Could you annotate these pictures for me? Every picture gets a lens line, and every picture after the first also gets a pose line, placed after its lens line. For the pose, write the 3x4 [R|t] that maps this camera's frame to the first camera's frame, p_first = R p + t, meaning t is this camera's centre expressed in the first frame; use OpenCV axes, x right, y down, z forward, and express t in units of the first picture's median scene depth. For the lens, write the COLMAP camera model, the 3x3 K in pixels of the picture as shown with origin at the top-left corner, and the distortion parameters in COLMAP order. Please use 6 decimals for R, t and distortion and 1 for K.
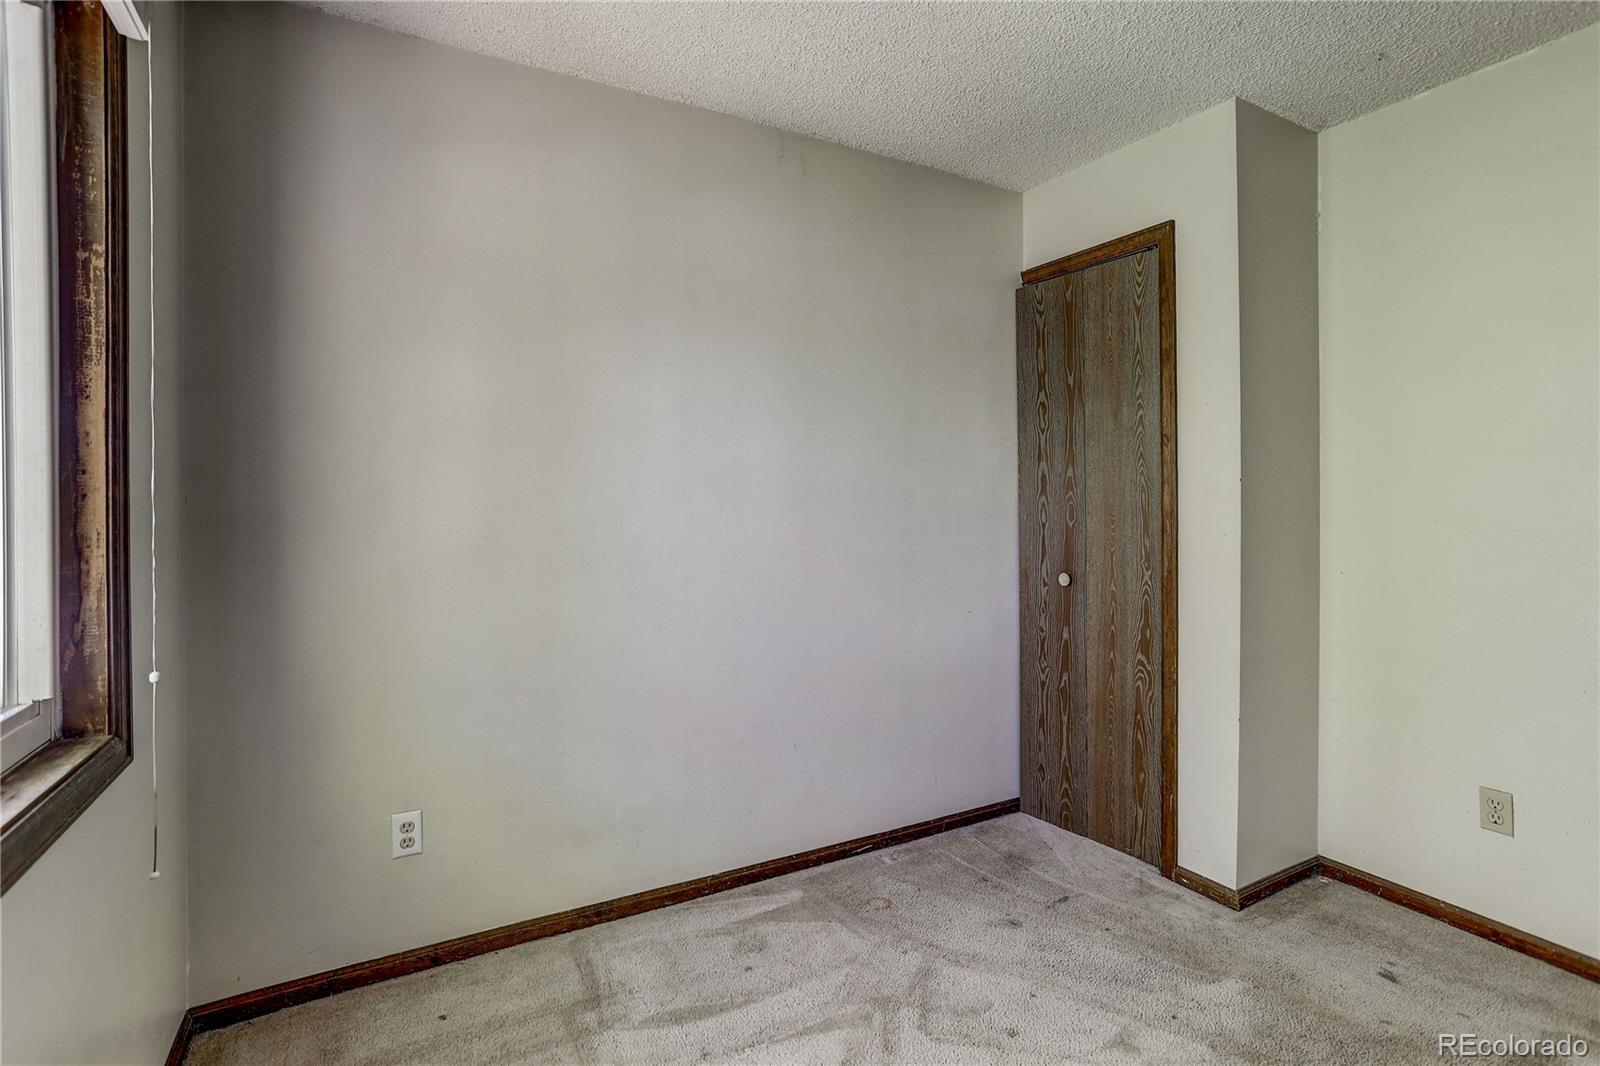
lens RADIAL K [[781.1, 0, 805.4], [0, 781.1, 504.8], [0, 0, 1]] dist [-0.001719, -0.000264]
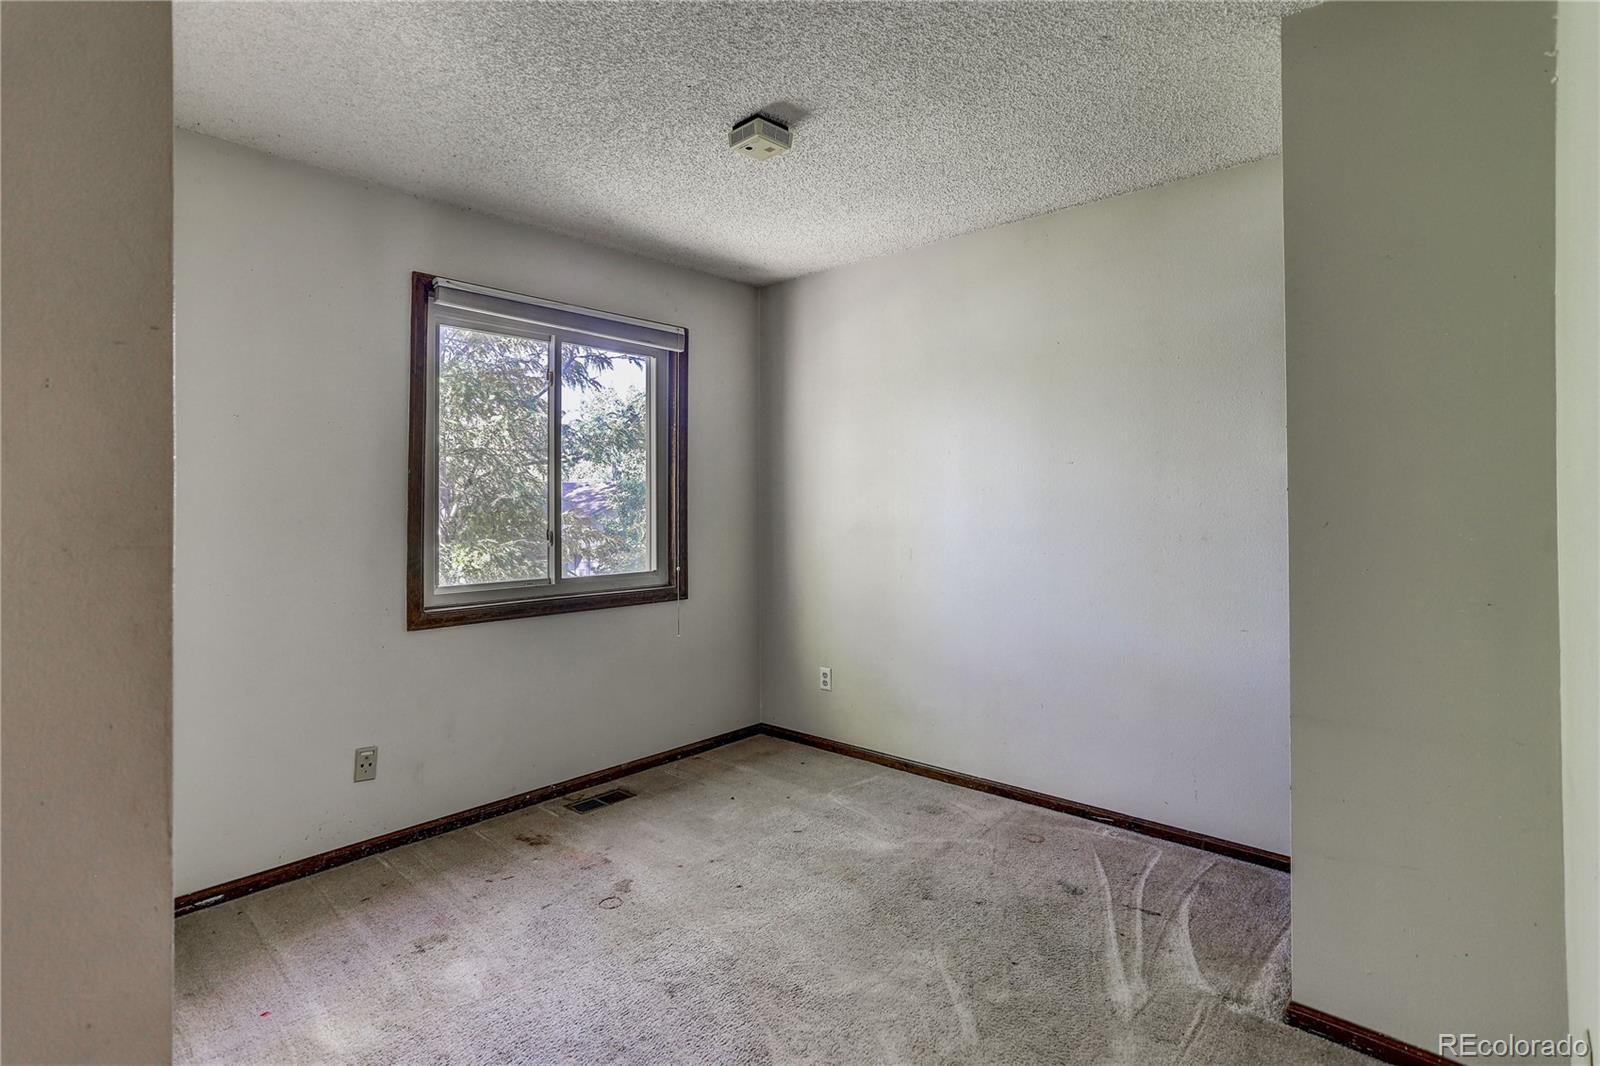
lens RADIAL K [[781.1, 0, 805.4], [0, 781.1, 504.8], [0, 0, 1]] dist [-0.001719, -0.000264]
pose [[0.330794, -0.001150, -0.943702, 1.324246], [0.001239, 0.999999, -0.000785, -0.014196], [0.943702, -0.000910, 0.330795, 0.301969]]
